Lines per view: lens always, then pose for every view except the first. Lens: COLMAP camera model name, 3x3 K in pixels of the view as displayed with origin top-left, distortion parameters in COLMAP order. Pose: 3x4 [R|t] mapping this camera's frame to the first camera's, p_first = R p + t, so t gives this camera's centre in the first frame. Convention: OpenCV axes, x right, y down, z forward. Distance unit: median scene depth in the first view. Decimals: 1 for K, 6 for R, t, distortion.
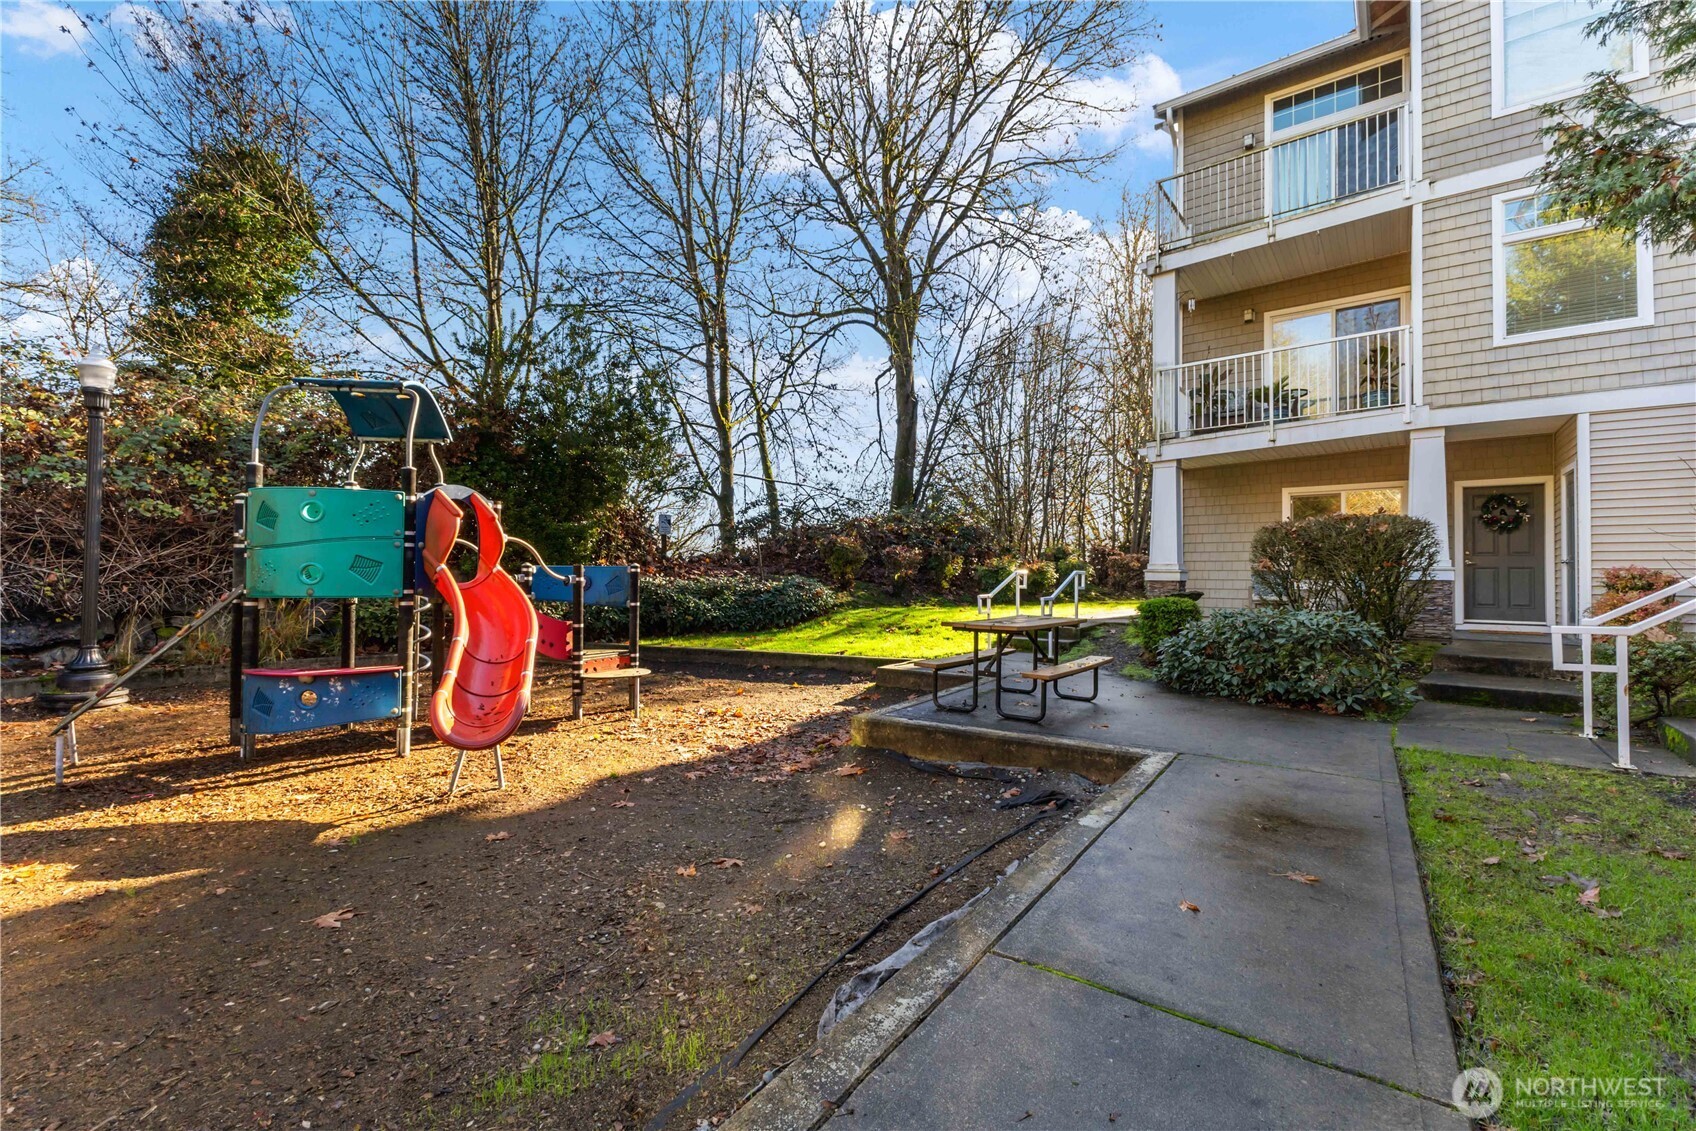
lens RADIAL K [[734.0, 0, 836.7], [0, 734.0, 564.9], [0, 0, 1]] dist [-0.004699, -0.000191]
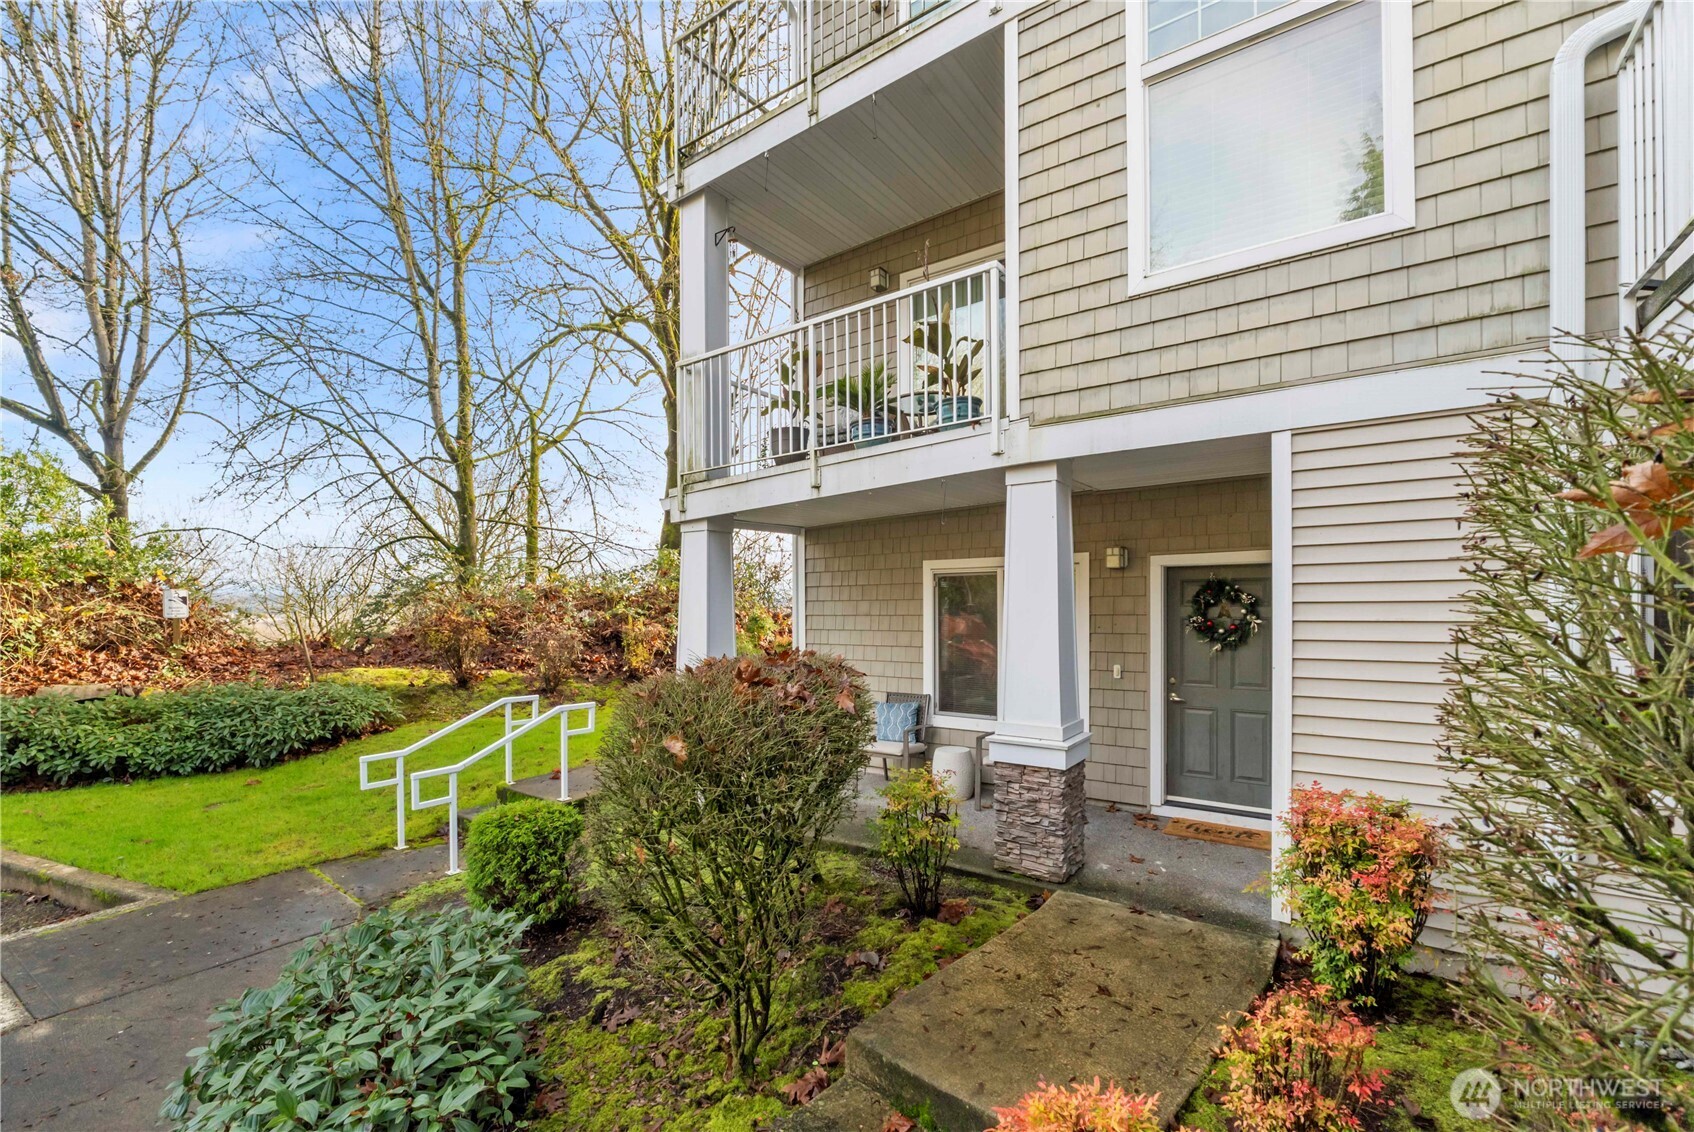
lens RADIAL K [[729.9, 0, 844.2], [0, 729.9, 607.3], [0, 0, 1]] dist [0.001290, 0.000137]
pose [[0.998812, -0.012234, 0.047163, 0.652237], [0.011573, 0.999831, 0.014257, -0.095651], [-0.047329, -0.013694, 0.998785, 0.496100]]
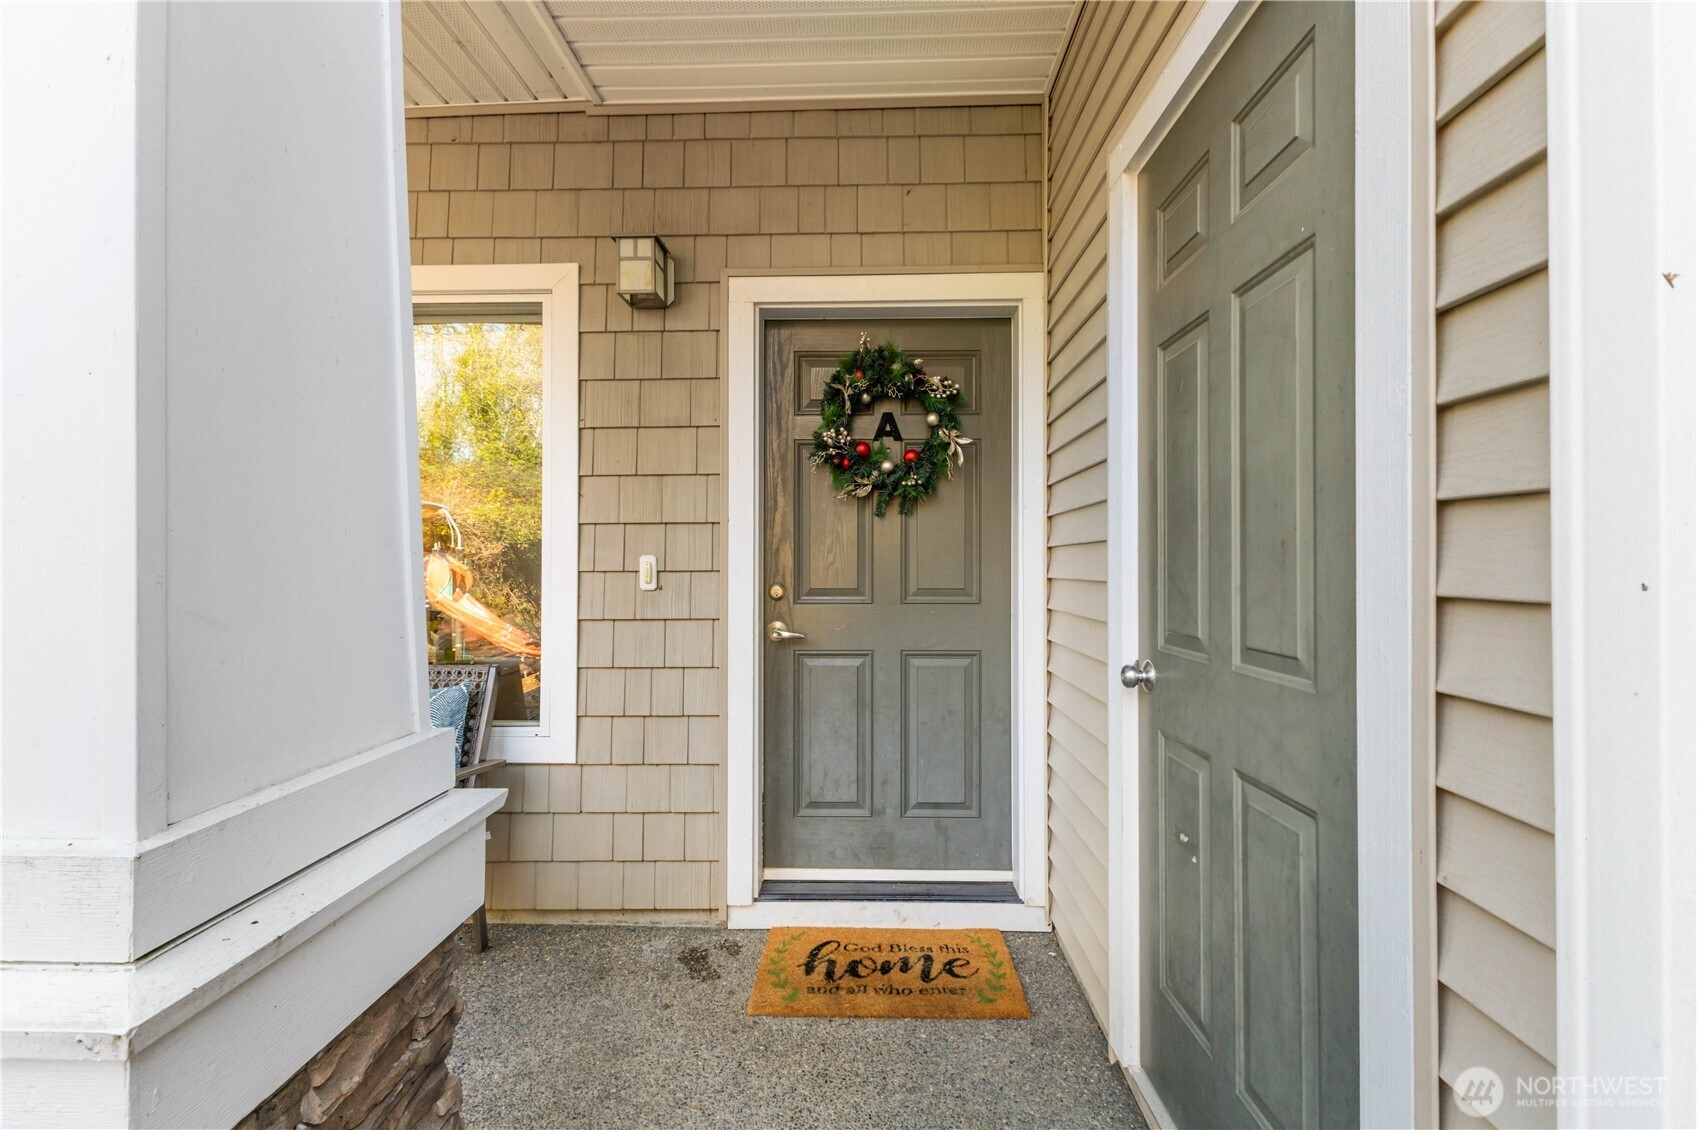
lens RADIAL K [[734.4, 0, 849.5], [0, 734.4, 564.5], [0, 0, 1]] dist [-0.004699, -0.000191]
pose [[0.806464, -0.007168, 0.591239, 0.834153], [-0.000574, 0.999917, 0.012906, -0.031406], [-0.591282, -0.010748, 0.806393, 0.893491]]
